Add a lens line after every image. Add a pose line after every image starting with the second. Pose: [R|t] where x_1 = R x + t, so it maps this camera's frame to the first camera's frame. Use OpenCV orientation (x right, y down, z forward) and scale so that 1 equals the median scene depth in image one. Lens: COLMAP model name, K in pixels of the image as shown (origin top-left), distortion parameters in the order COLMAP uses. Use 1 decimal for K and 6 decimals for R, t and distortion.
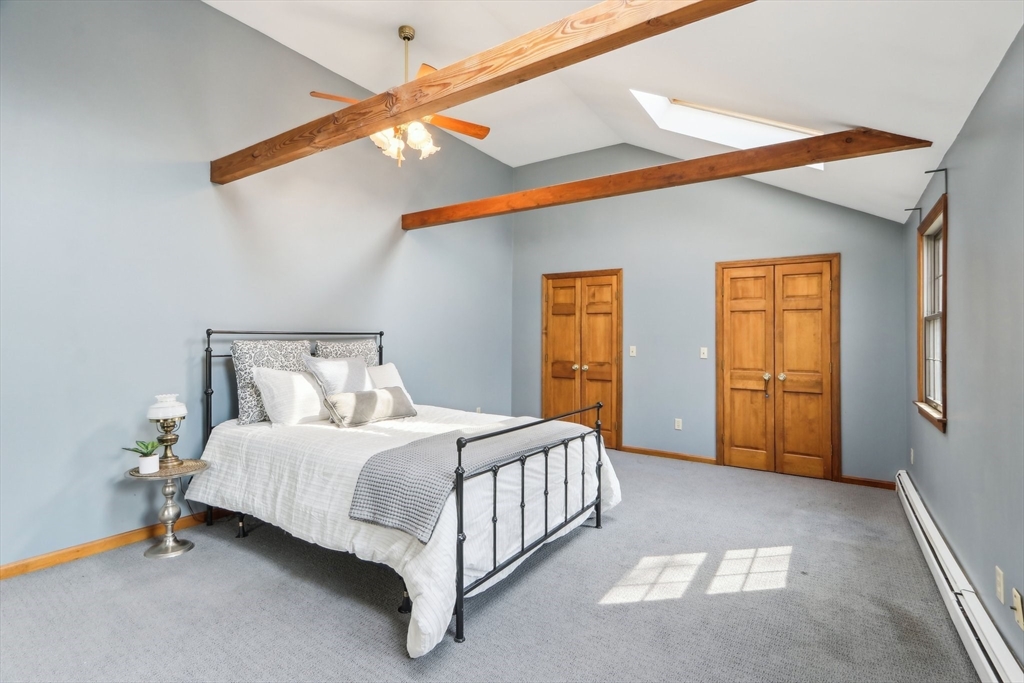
lens RADIAL K [[479.4, 0, 516.4], [0, 479.4, 336.2], [0, 0, 1]] dist [-0.010636, 0.001677]
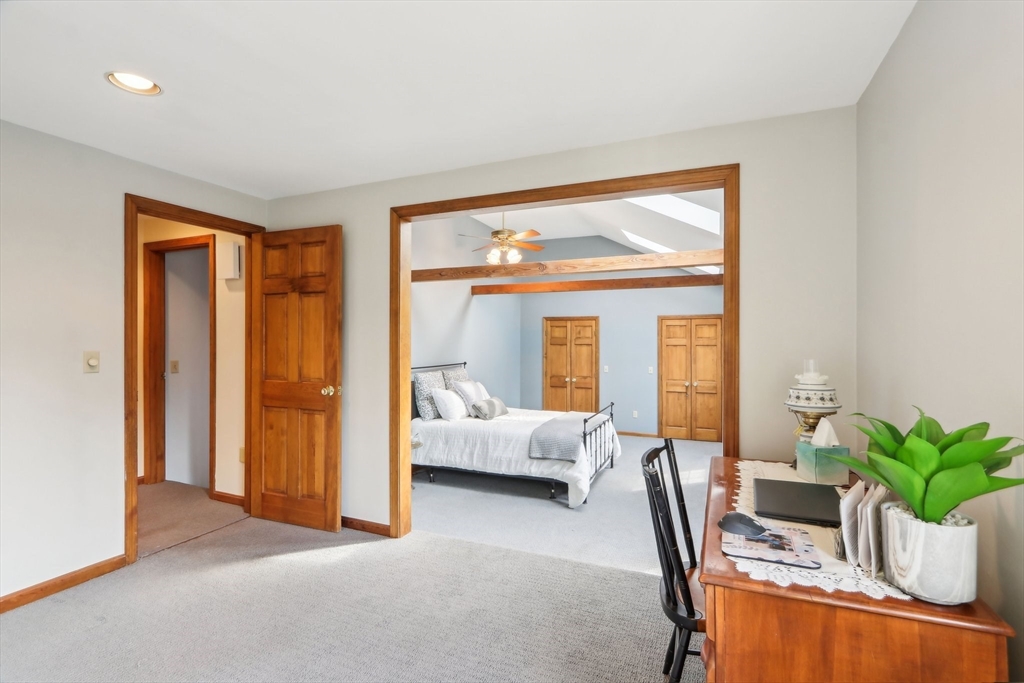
lens RADIAL K [[479.4, 0, 510.5], [0, 479.4, 341.8], [0, 0, 1]] dist [-0.010636, 0.001677]
pose [[0.982942, -0.008187, 0.183732, -0.392482], [0.006859, 0.999946, 0.007863, -0.081041], [-0.183786, -0.006468, 0.982945, -0.541129]]
